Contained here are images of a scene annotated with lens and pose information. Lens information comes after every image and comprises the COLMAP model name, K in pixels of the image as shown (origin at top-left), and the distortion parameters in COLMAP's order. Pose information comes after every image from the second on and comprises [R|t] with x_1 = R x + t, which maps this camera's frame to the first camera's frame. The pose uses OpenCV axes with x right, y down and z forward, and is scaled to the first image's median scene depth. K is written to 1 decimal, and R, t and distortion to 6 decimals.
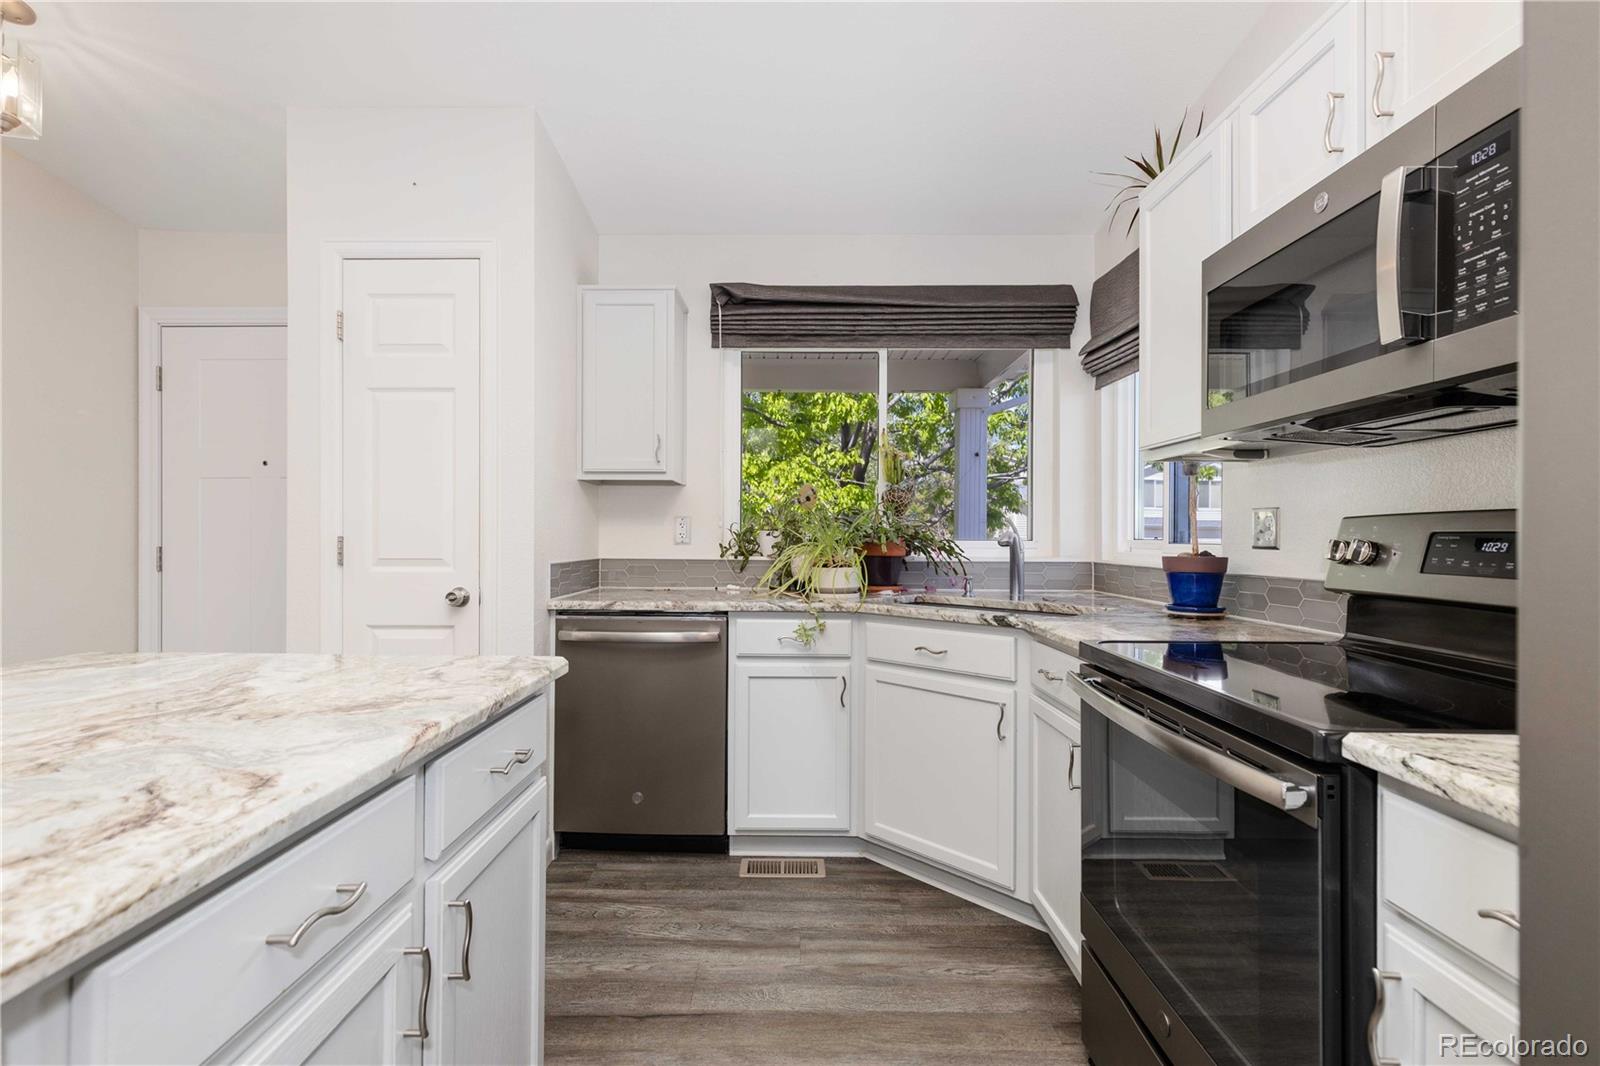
lens RADIAL K [[720.8, 0, 785.8], [0, 720.8, 534.7], [0, 0, 1]] dist [0.000962, -0.013037]
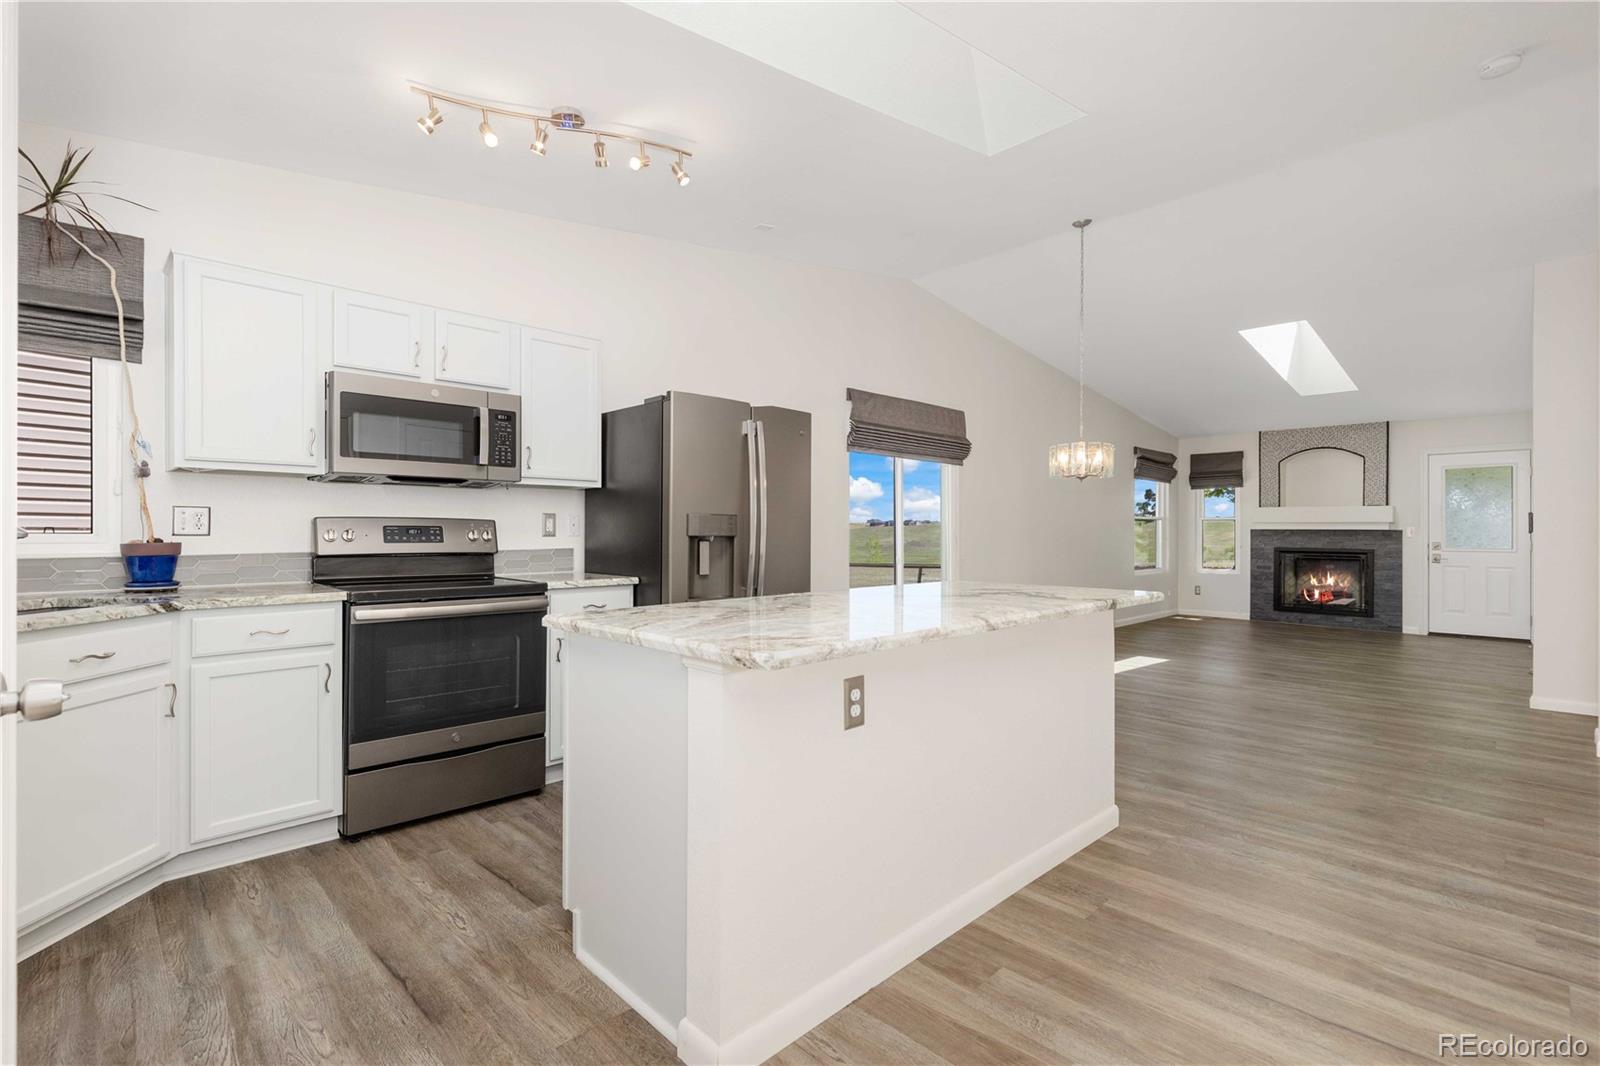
lens RADIAL K [[726.1, 0, 788.5], [0, 726.1, 532.2], [0, 0, 1]] dist [0.001198, 0.000636]
pose [[-0.700428, -0.009893, 0.713654, -1.134324], [-0.007578, 0.999951, 0.006425, -0.005093], [-0.713682, -0.000908, -0.700469, 1.118171]]
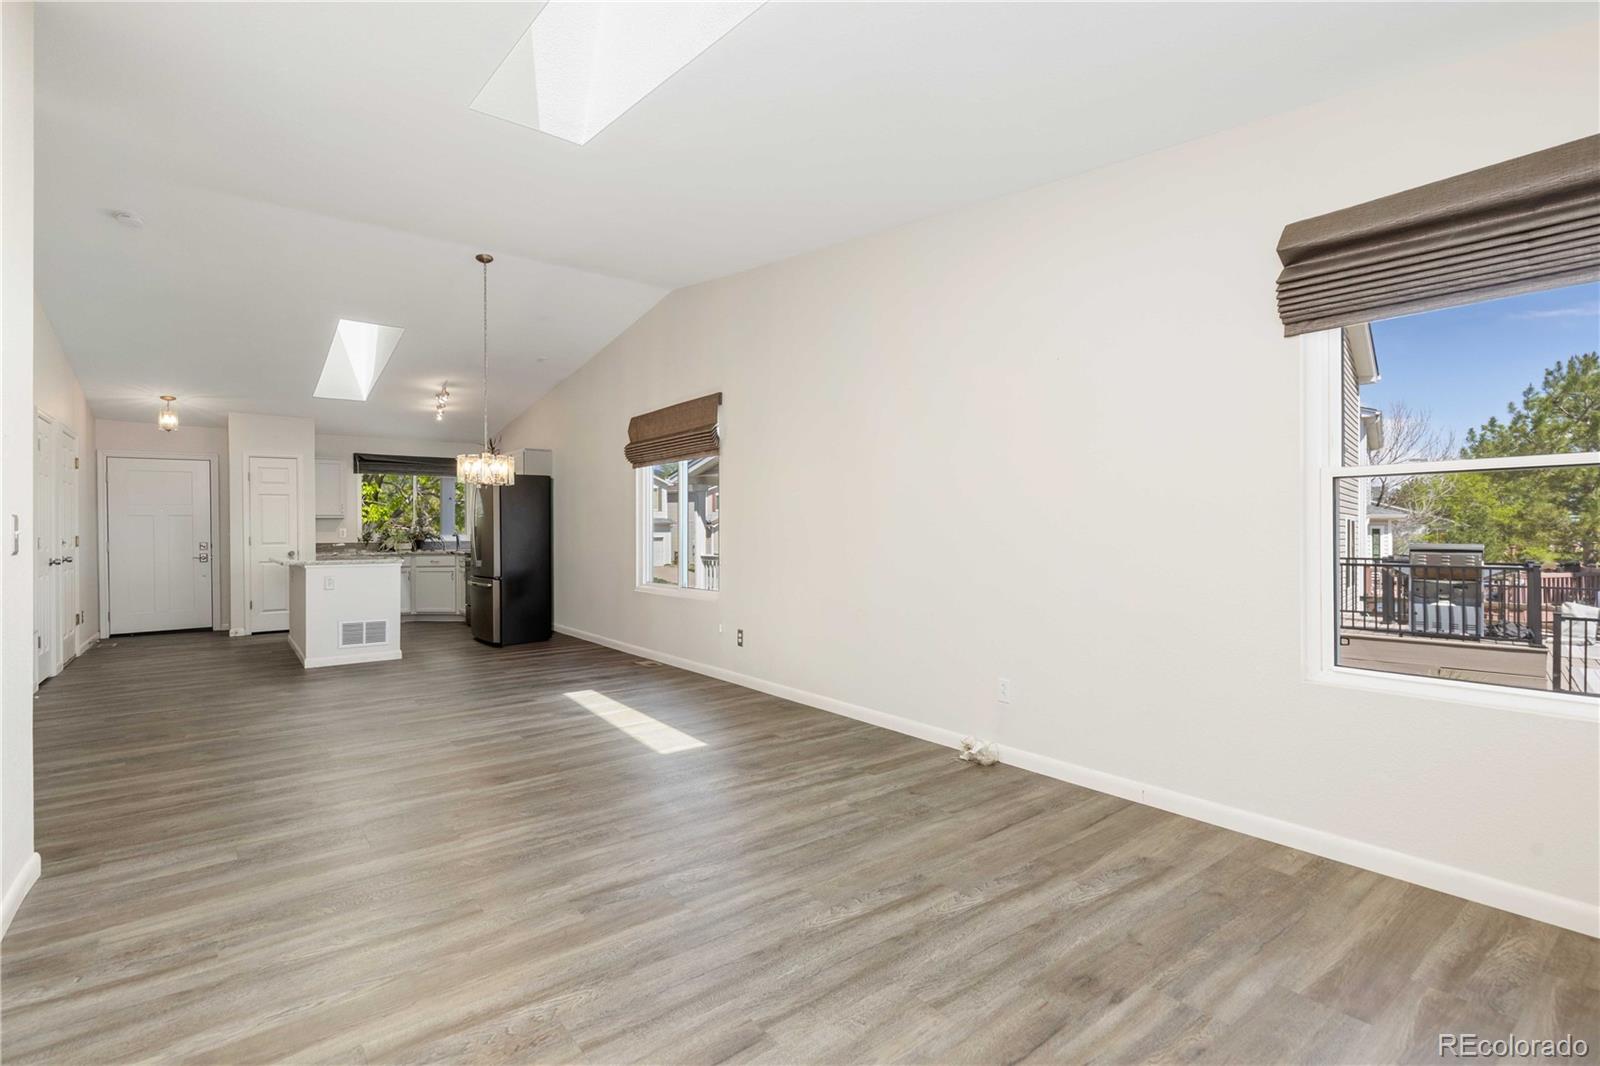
lens RADIAL K [[753.8, 0, 798.4], [0, 753.8, 526.0], [0, 0, 1]] dist [0.016104, 0.000507]
pose [[0.784934, -0.006285, 0.619548, -0.935165], [0.012192, 0.999912, -0.005304, 0.006400], [-0.619459, 0.011716, 0.784941, -4.102569]]
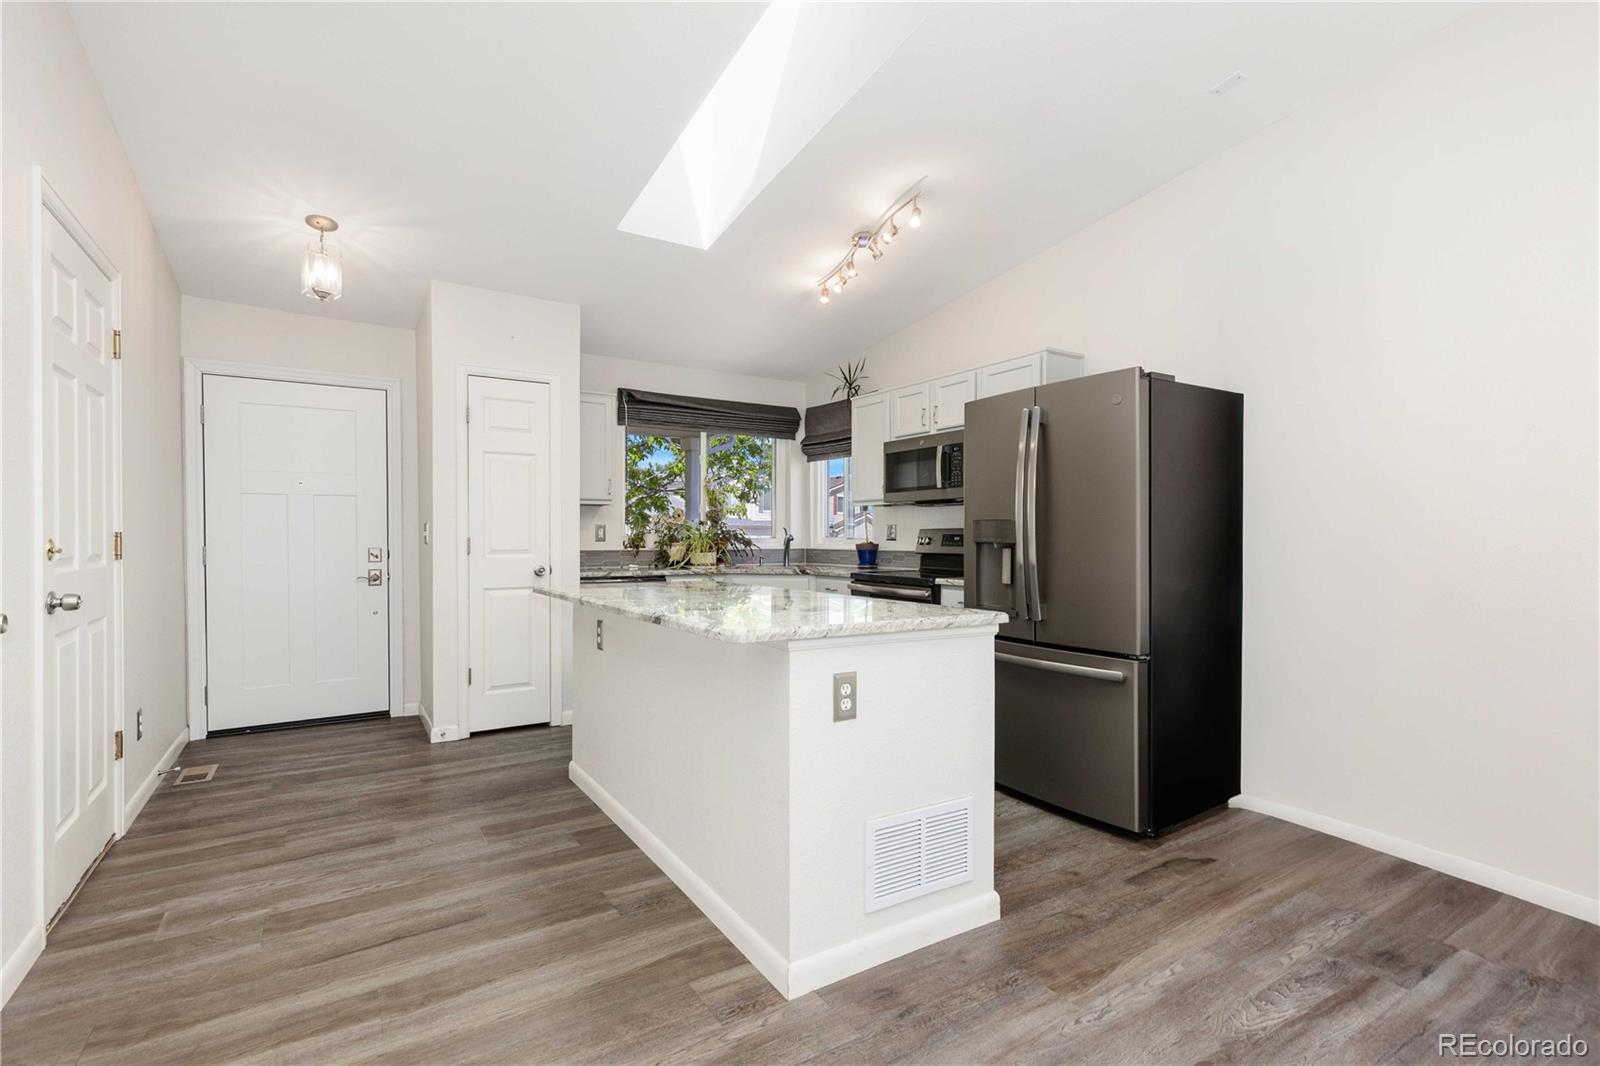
lens RADIAL K [[743.0, 0, 787.1], [0, 743.0, 537.5], [0, 0, 1]] dist [0.016622, -0.000080]
pose [[0.841707, -0.005212, 0.539910, -1.078721], [0.002653, 0.999981, 0.005517, -0.006659], [-0.539928, -0.003212, 0.841705, -1.040920]]
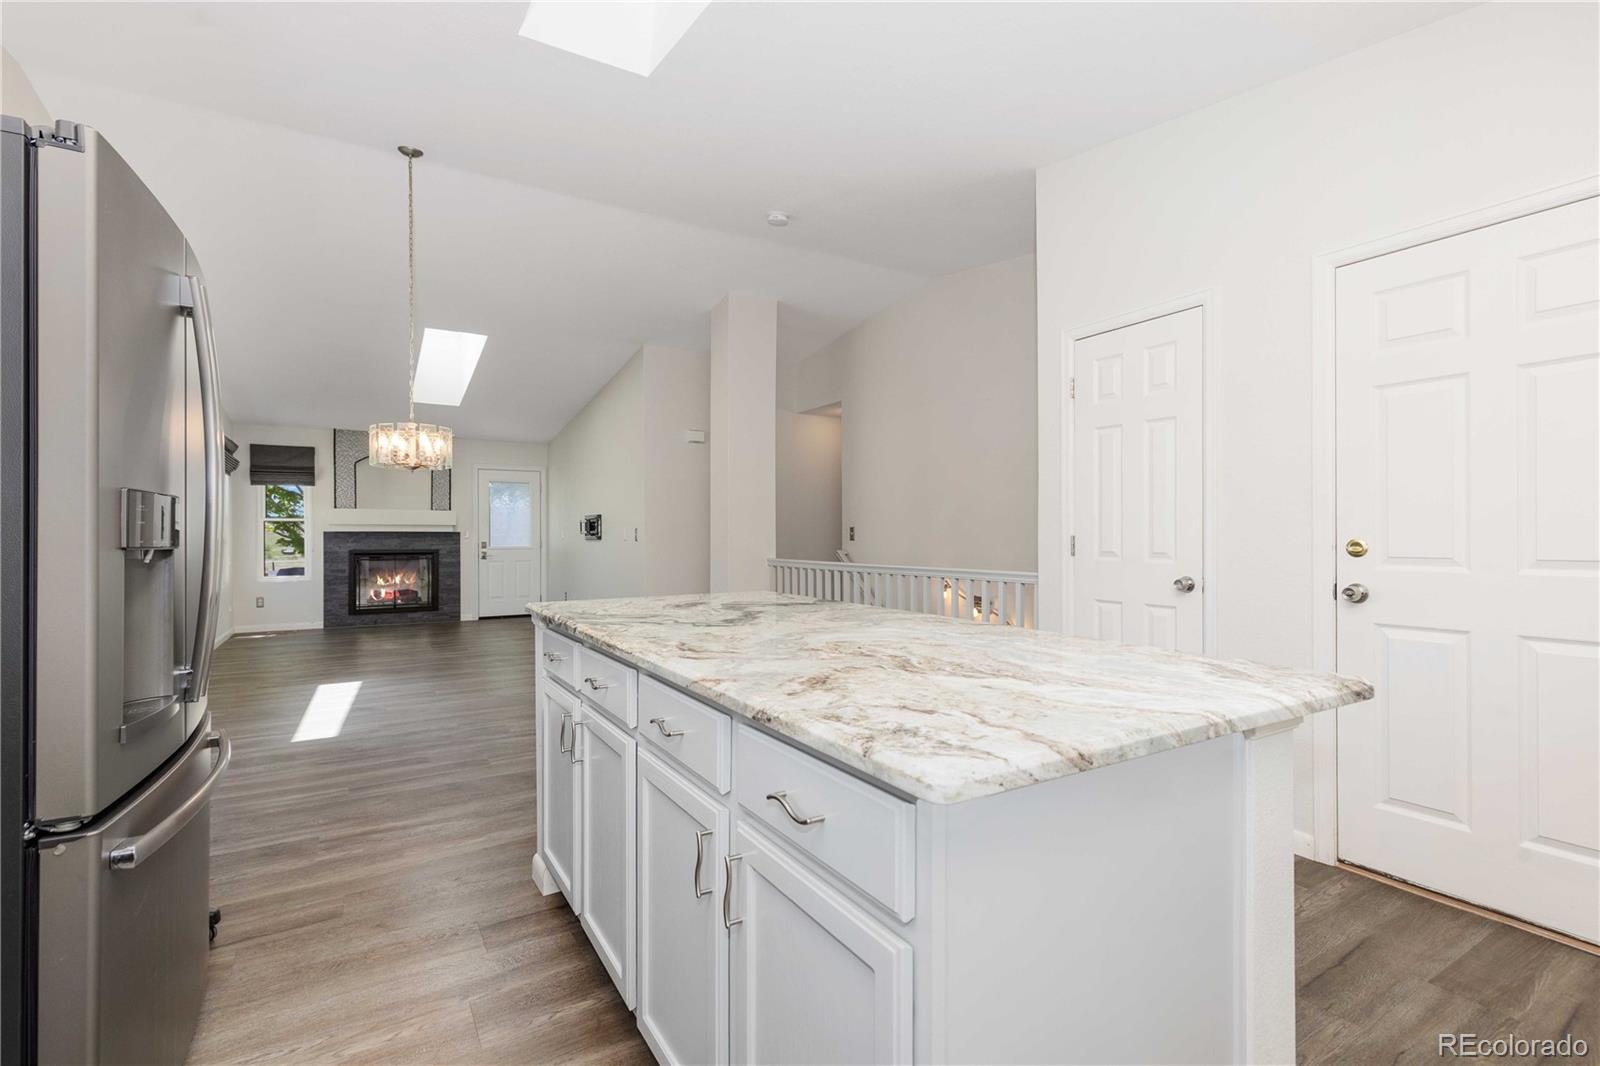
lens RADIAL K [[722.0, 0, 789.9], [0, 722.0, 530.4], [0, 0, 1]] dist [0.007633, 0.000522]
pose [[-0.850477, -0.006641, -0.525970, 0.032527], [-0.003246, 0.999968, -0.007378, 0.000767], [0.526002, -0.004568, -0.850471, 0.921778]]
